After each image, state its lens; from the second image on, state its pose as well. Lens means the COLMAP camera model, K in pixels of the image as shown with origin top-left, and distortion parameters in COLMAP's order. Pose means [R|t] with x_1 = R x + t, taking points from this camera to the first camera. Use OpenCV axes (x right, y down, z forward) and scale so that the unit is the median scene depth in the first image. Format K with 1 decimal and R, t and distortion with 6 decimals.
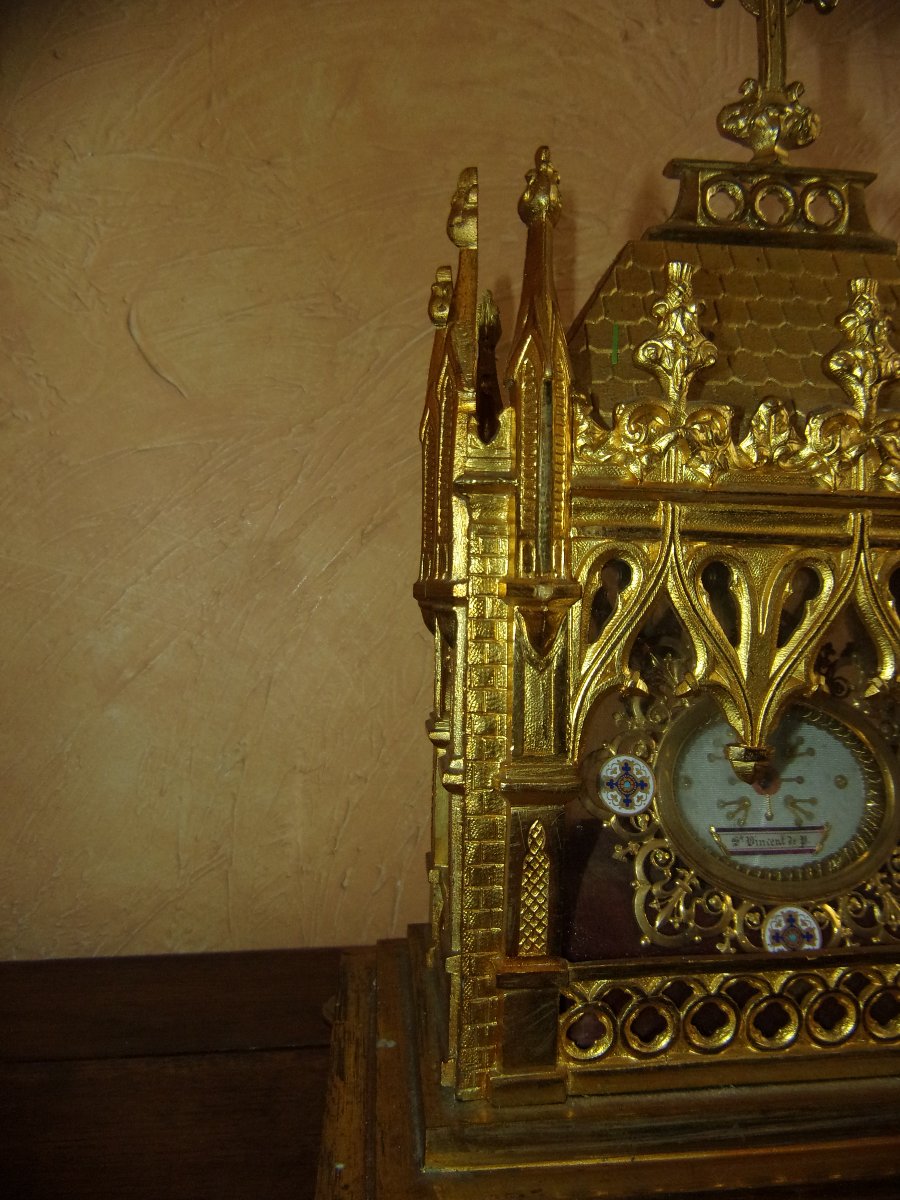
lens RADIAL K [[908.7, 0, 459.2], [0, 908.7, 615.3], [0, 0, 1]] dist [-0.002445, -0.017097]
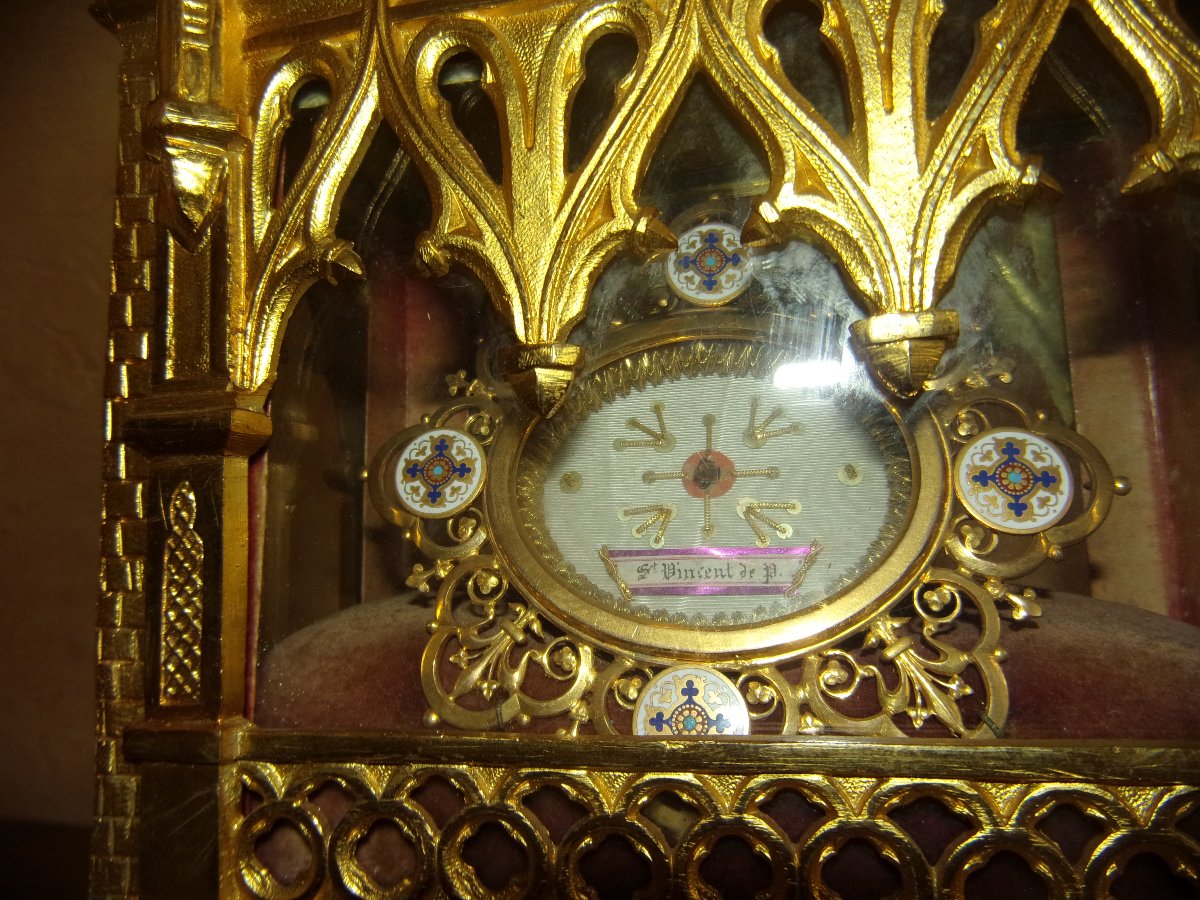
lens RADIAL K [[908.7, 0, 553.0], [0, 908.7, 444.7], [0, 0, 1]] dist [-0.002445, -0.017097]
pose [[0.936388, -0.076614, -0.342501, 0.240853], [0.024119, 0.987623, -0.154979, 0.135624], [0.350136, 0.136859, 0.926647, 0.223262]]
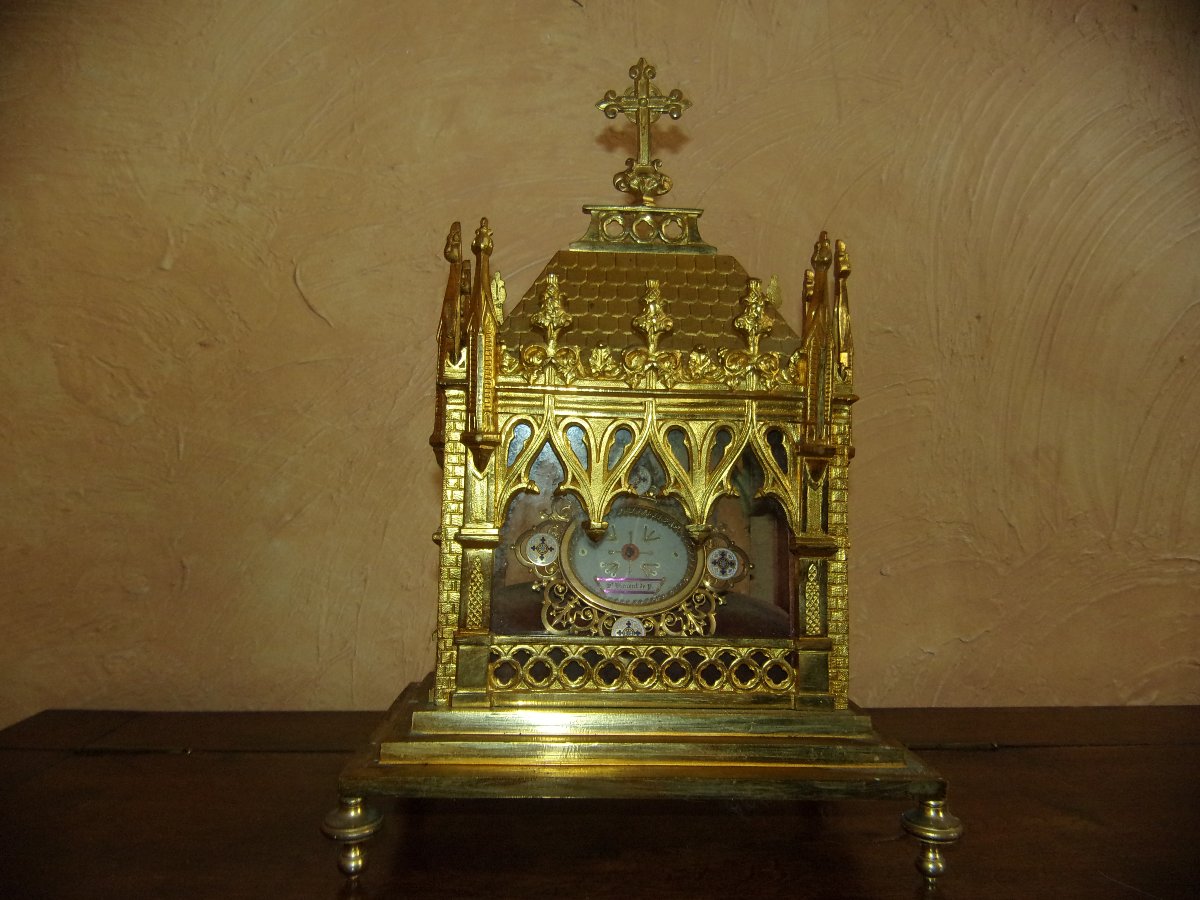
lens RADIAL K [[908.7, 0, 588.7], [0, 908.7, 454.3], [0, 0, 1]] dist [-0.002445, -0.017097]
pose [[0.998543, 0.004359, -0.053784, 0.188965], [-0.008135, 0.997500, -0.070194, 0.062532], [0.053344, 0.070529, 0.996082, -0.414181]]
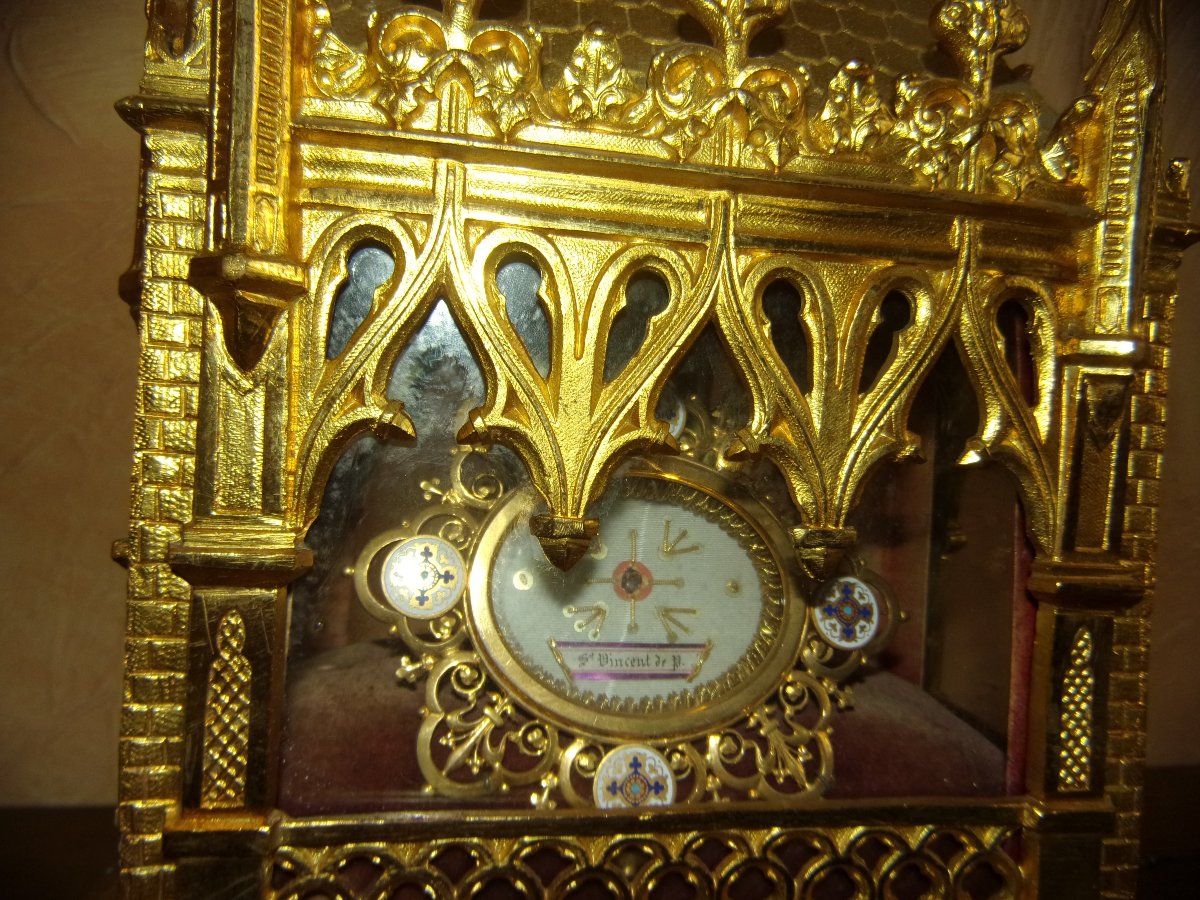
lens RADIAL K [[908.7, 0, 605.2], [0, 908.7, 470.8], [0, 0, 1]] dist [-0.002445, -0.017097]
pose [[0.996907, 0.034110, 0.070796, 0.138925], [-0.033700, 0.999408, -0.006972, 0.051189], [-0.070991, 0.004565, 0.997466, 0.130802]]
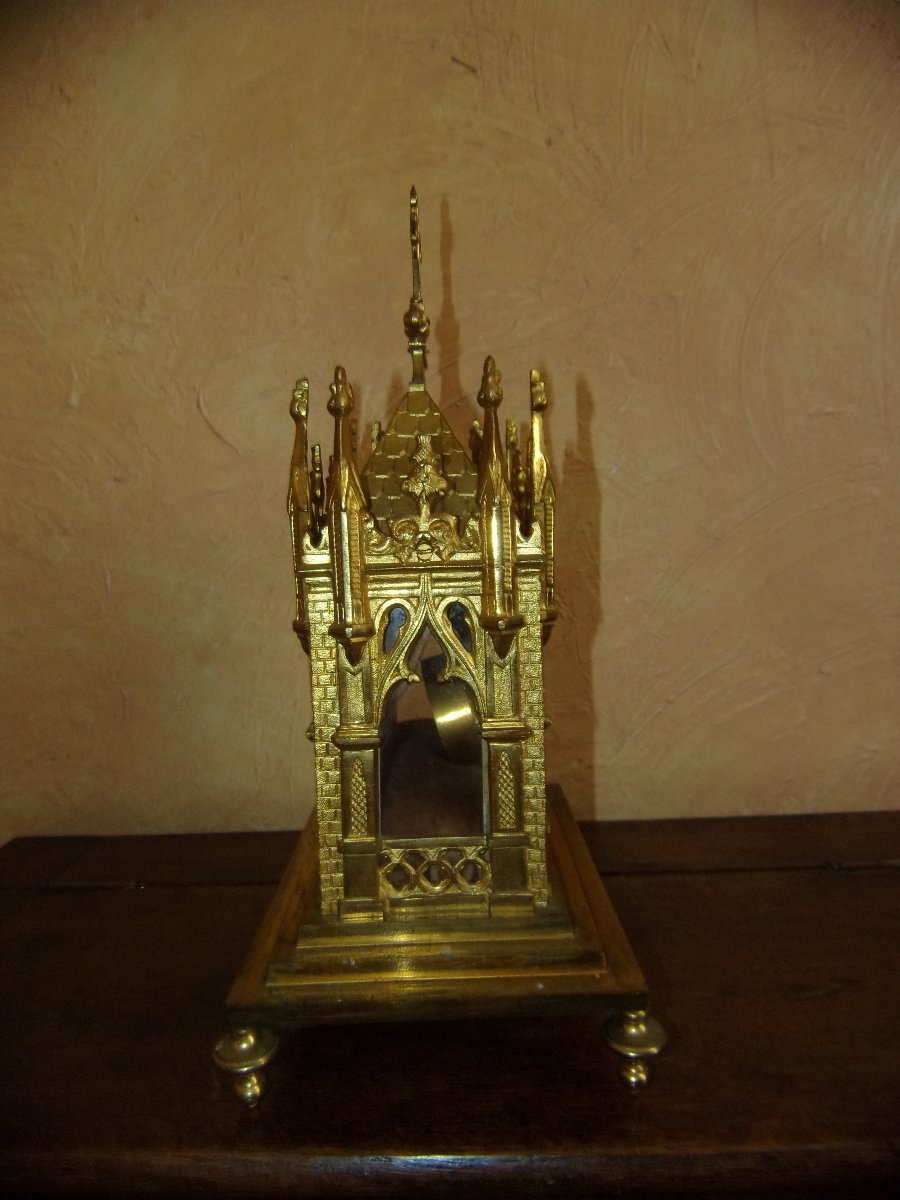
lens RADIAL K [[809.7, 0, 459.4], [0, 809.7, 602.5], [0, 0, 1]] dist [0.001717, -0.012454]
pose [[0.985862, -0.032919, -0.164291, 0.243498], [0.044546, 0.996718, 0.067592, -0.076435], [0.161527, -0.073955, 0.984093, -0.219786]]
